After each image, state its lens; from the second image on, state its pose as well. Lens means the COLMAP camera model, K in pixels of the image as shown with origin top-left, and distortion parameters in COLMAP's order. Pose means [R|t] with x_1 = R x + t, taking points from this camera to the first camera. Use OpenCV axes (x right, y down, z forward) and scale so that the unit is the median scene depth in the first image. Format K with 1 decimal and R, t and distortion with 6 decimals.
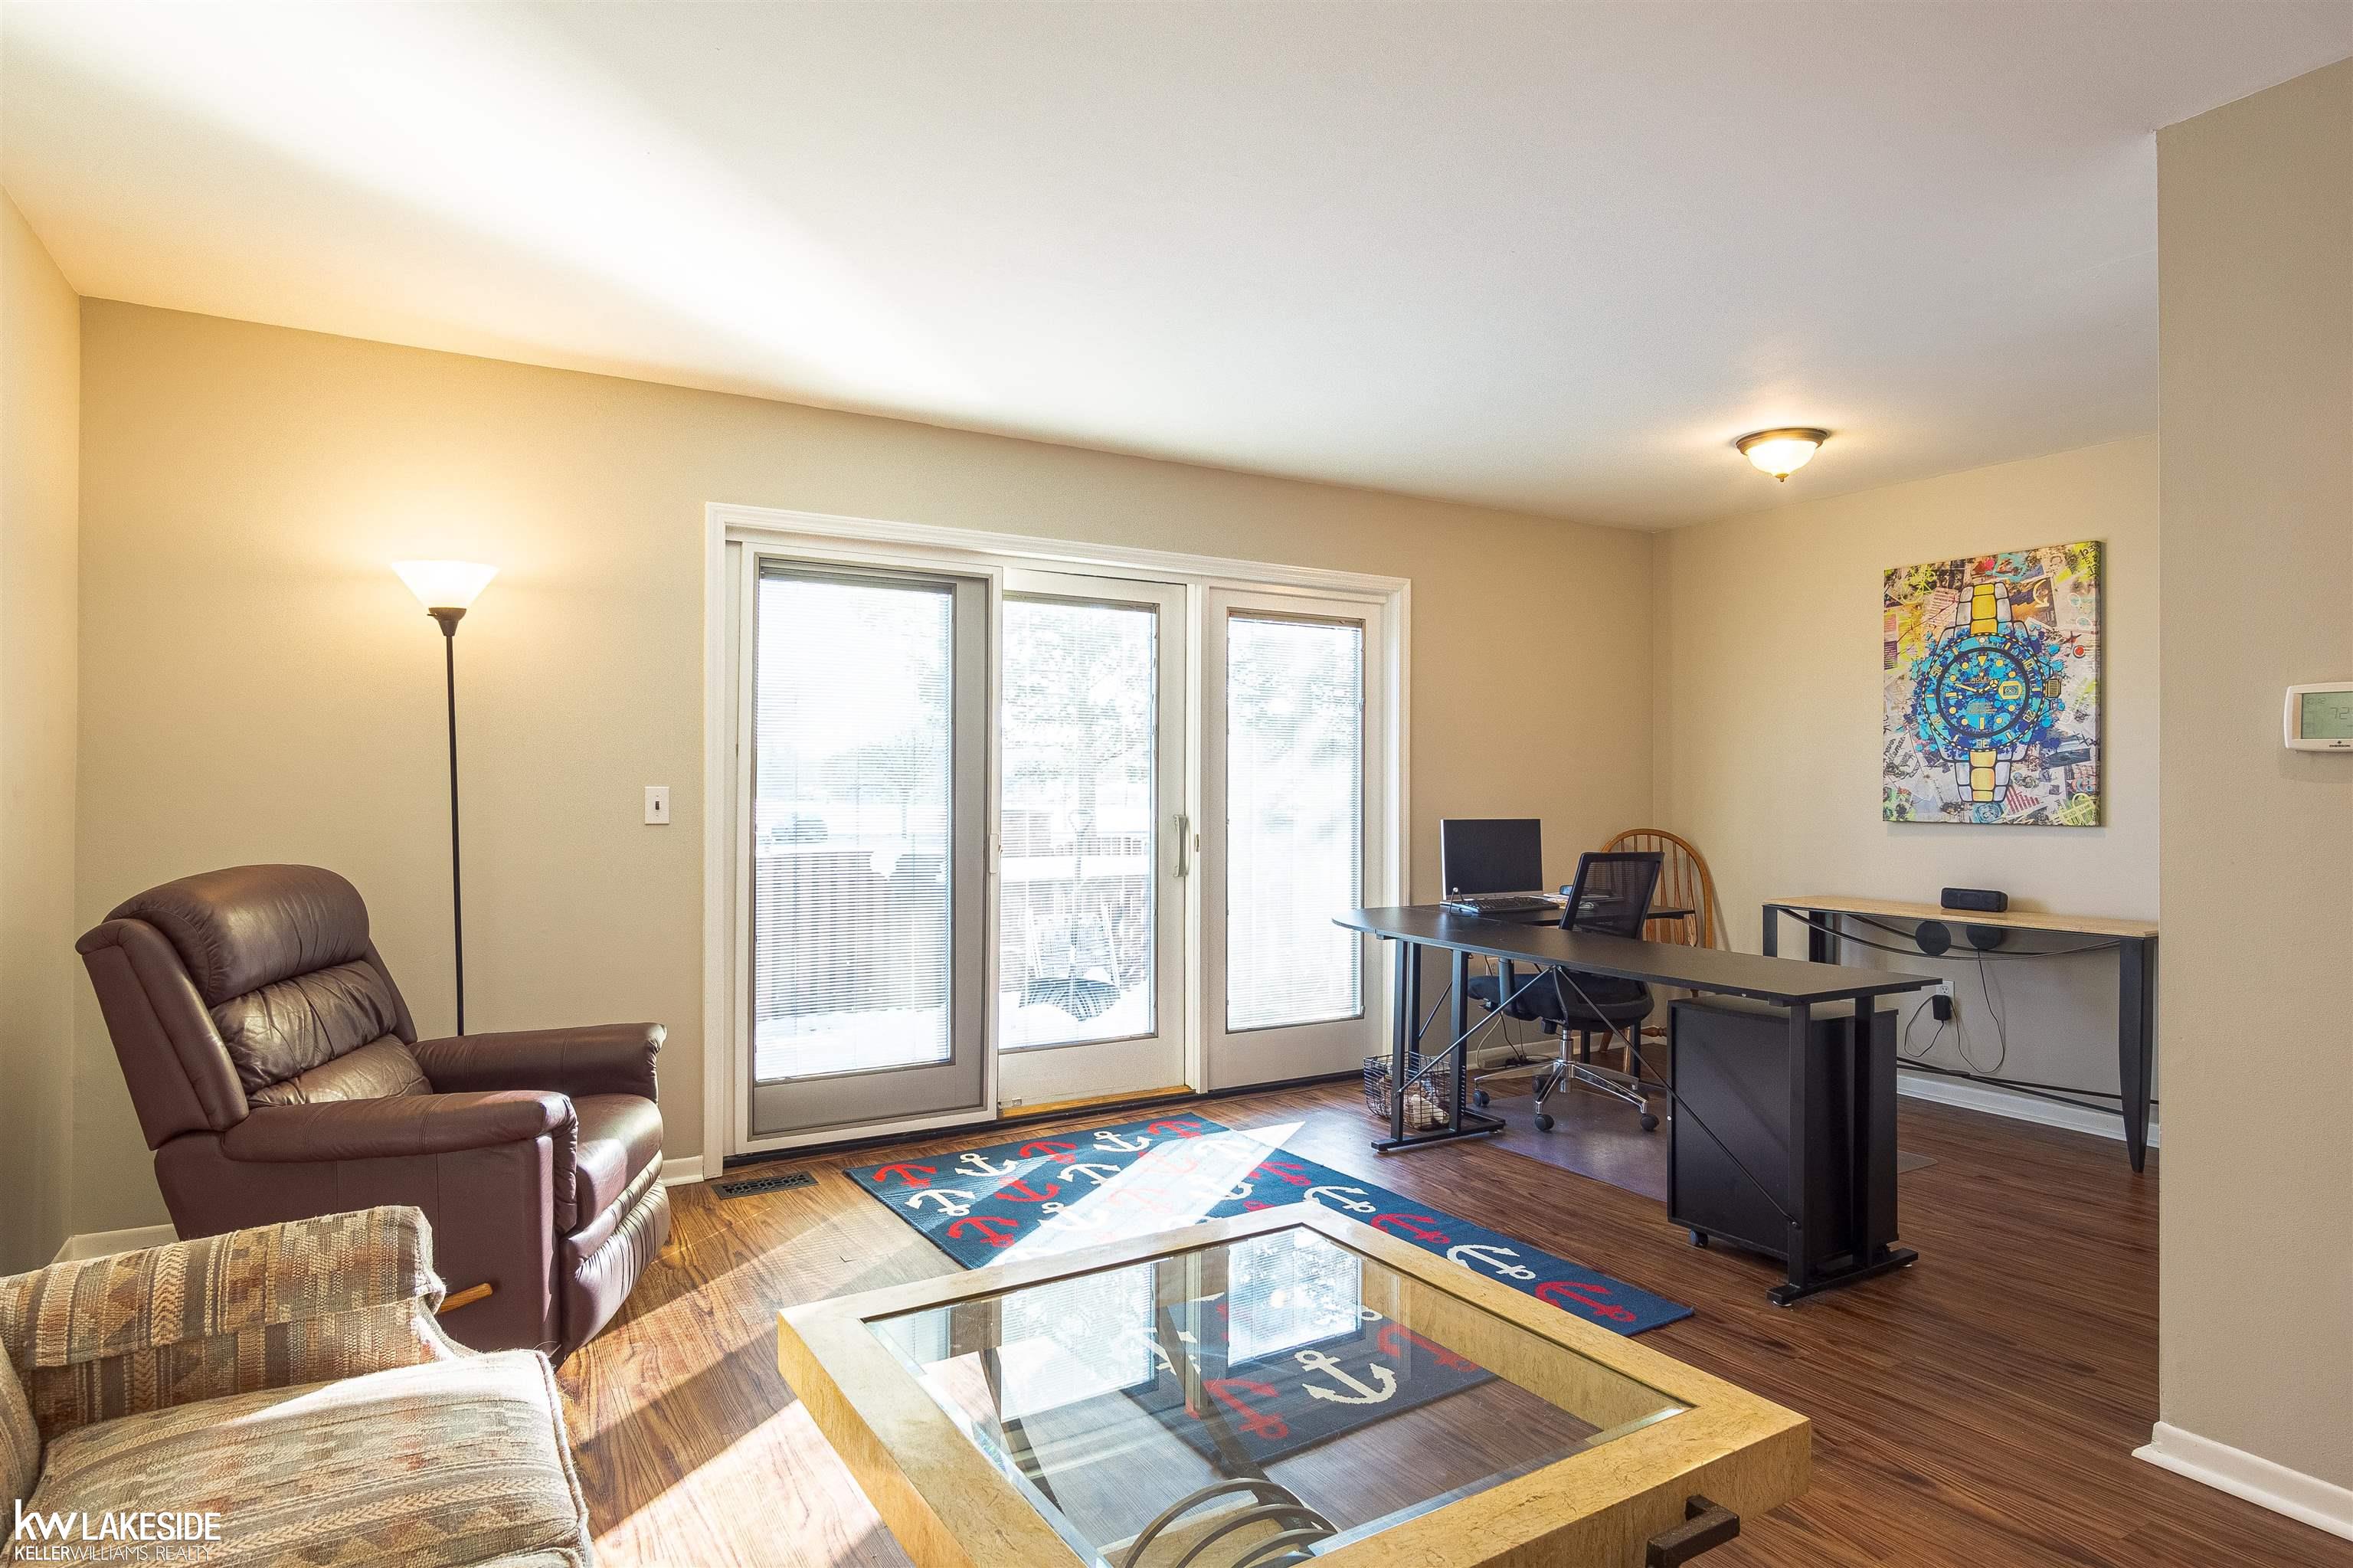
lens RADIAL K [[1398.0, 0, 1172.6], [0, 1398.0, 792.7], [0, 0, 1]] dist [-0.020879, 0.012142]
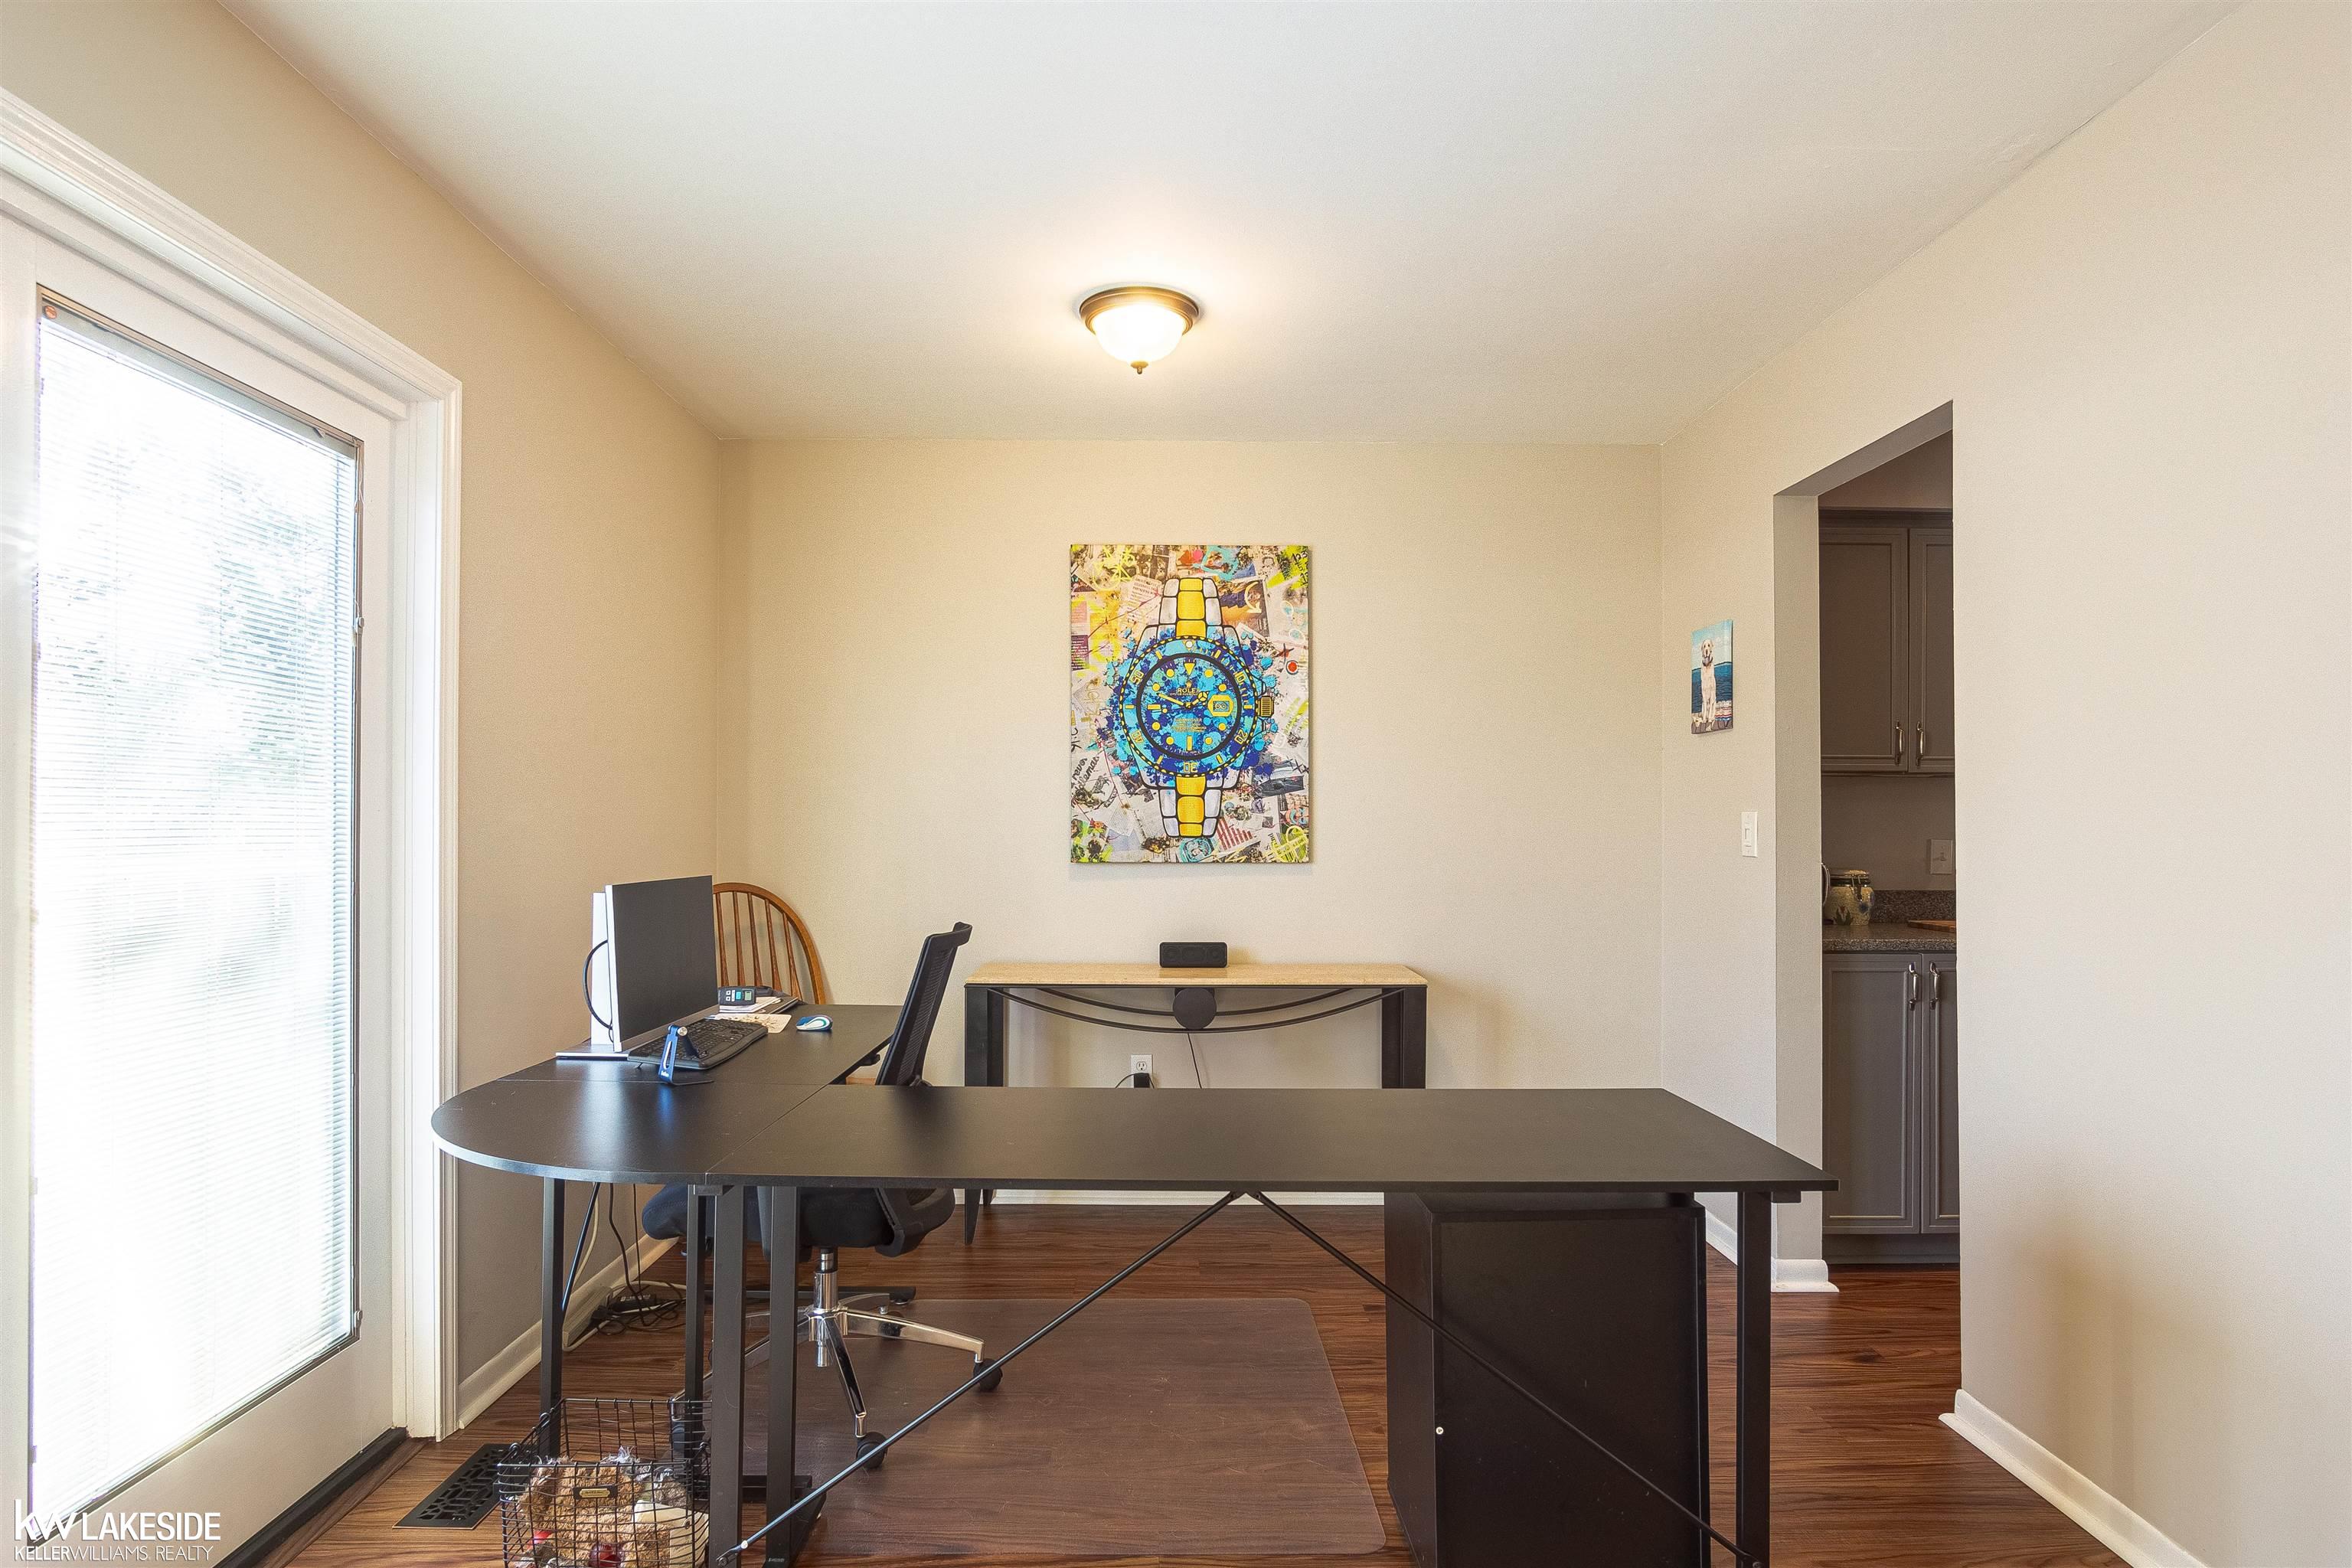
lens RADIAL K [[1302.6, 0, 1175.7], [0, 1302.6, 813.8], [0, 0, 1]] dist [0.014628, 0.000823]
pose [[0.496586, 0.007440, 0.867956, -0.104767], [0.004824, 0.999924, -0.011332, 0.001577], [-0.867974, 0.009814, 0.496512, 0.616919]]
